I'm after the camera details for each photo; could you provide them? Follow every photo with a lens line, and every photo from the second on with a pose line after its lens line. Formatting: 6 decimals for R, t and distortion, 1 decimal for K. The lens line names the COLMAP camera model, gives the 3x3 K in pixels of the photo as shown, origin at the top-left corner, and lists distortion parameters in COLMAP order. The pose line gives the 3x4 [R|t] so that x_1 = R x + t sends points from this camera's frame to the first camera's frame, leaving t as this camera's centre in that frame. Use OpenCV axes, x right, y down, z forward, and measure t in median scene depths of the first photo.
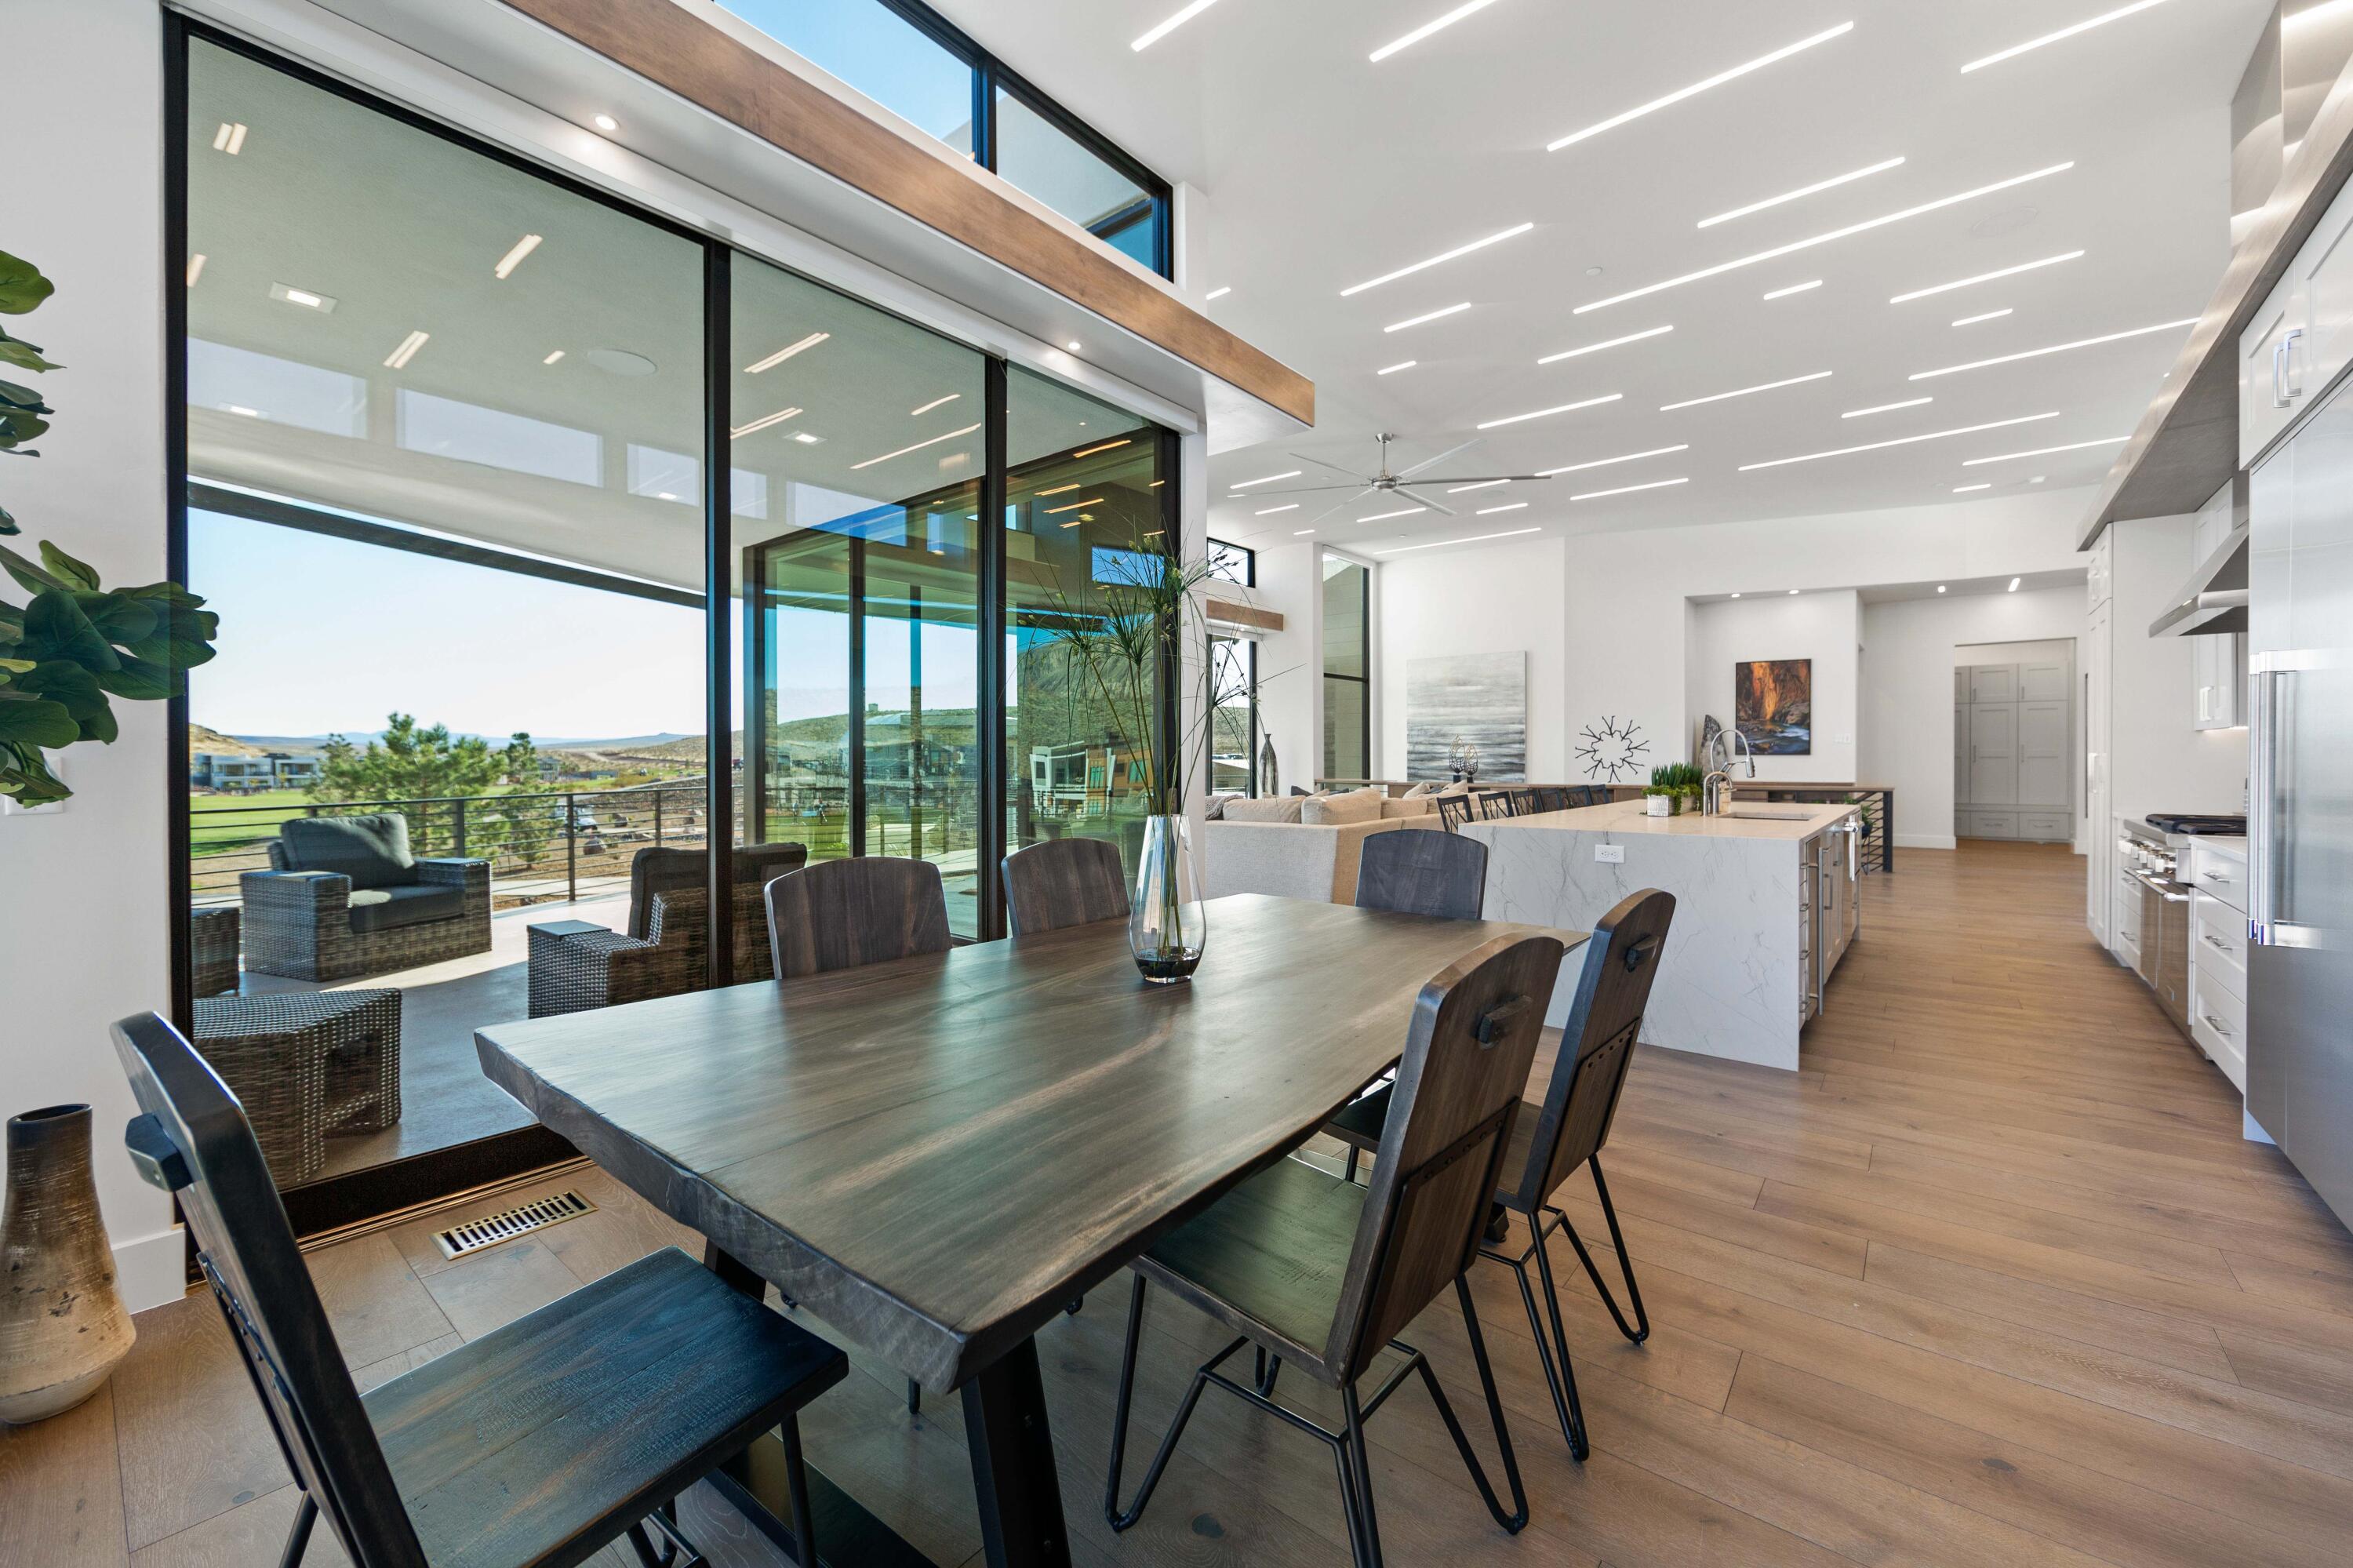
lens RADIAL K [[932.8, 0, 1160.0], [0, 932.8, 766.9], [0, 0, 1]] dist [0.000337, -0.000016]
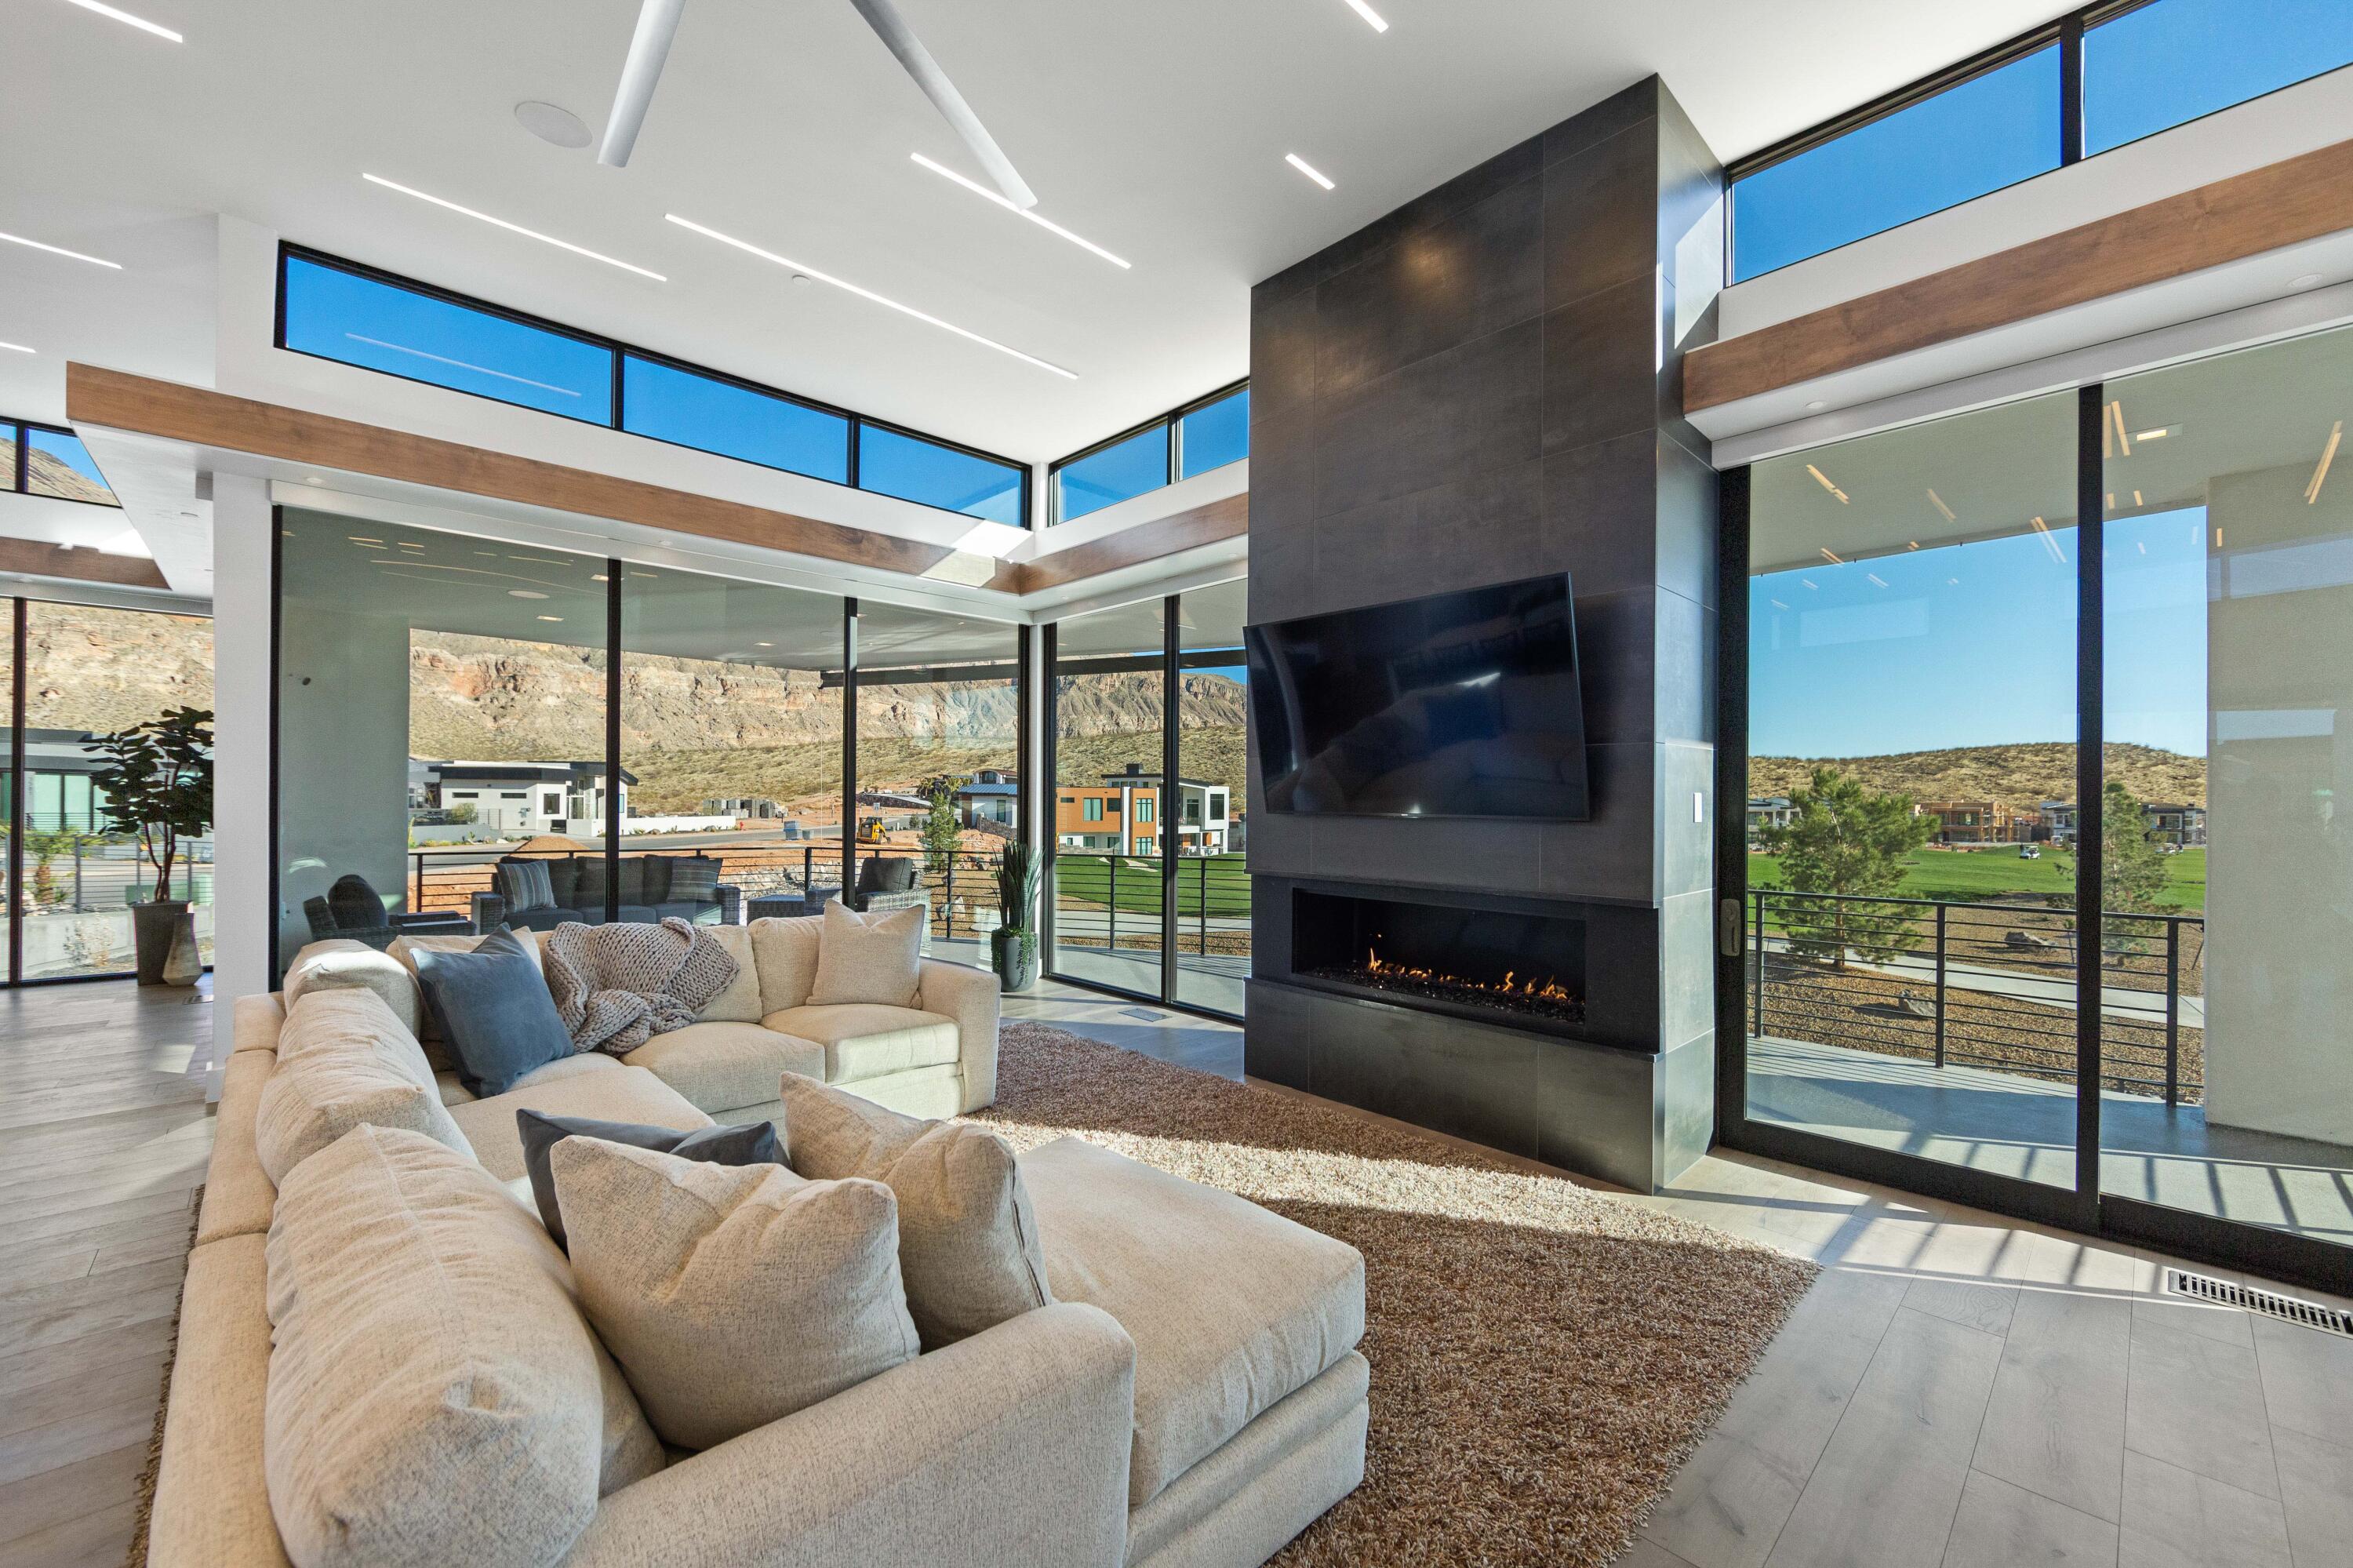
lens RADIAL K [[936.3, 0, 1186.4], [0, 936.3, 797.8], [0, 0, 1]] dist [-0.000995, -0.000145]
pose [[-0.106338, -0.003462, -0.994324, 0.502416], [-0.015945, 0.999871, -0.001776, -0.041655], [0.994202, 0.015665, -0.106379, 1.214639]]
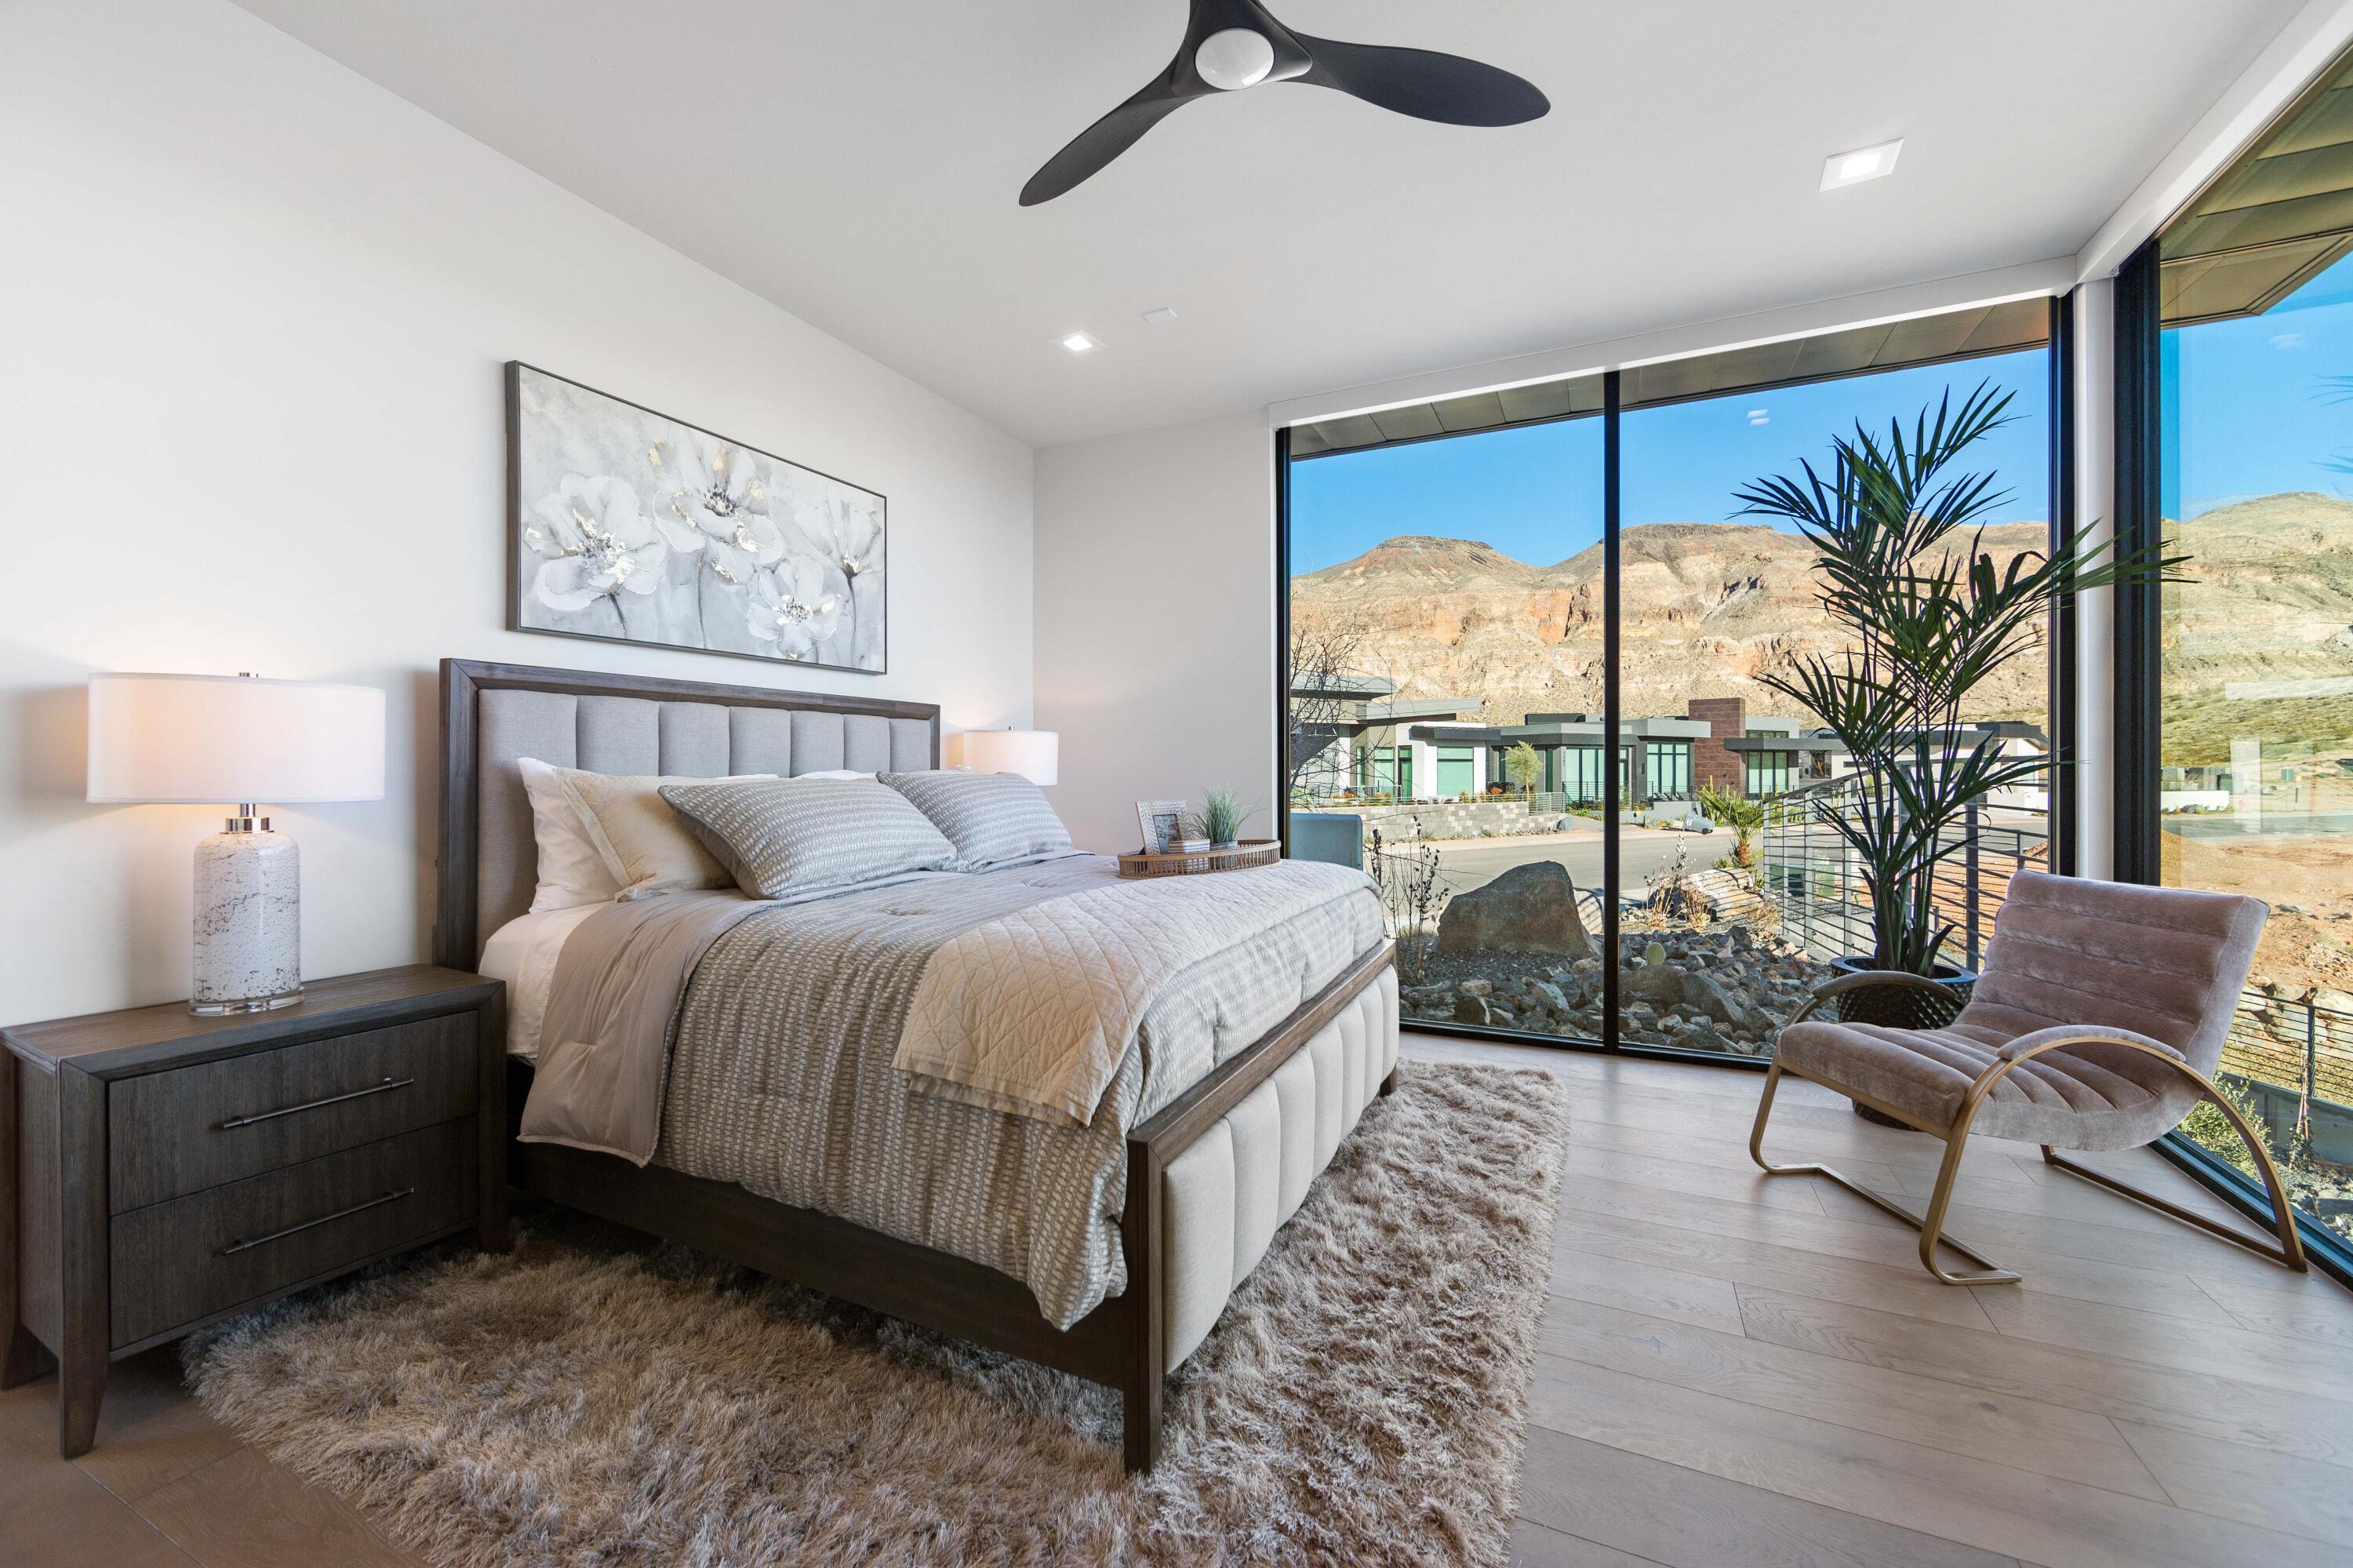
lens RADIAL K [[924.9, 0, 1176.4], [0, 924.9, 774.5], [0, 0, 1]] dist [-0.001901, 0.000294]
pose [[-0.966168, 0.003812, -0.257884, 0.143234], [0.000210, 0.999902, 0.013993, 0.000095], [0.257913, 0.013466, -0.966074, -0.265228]]
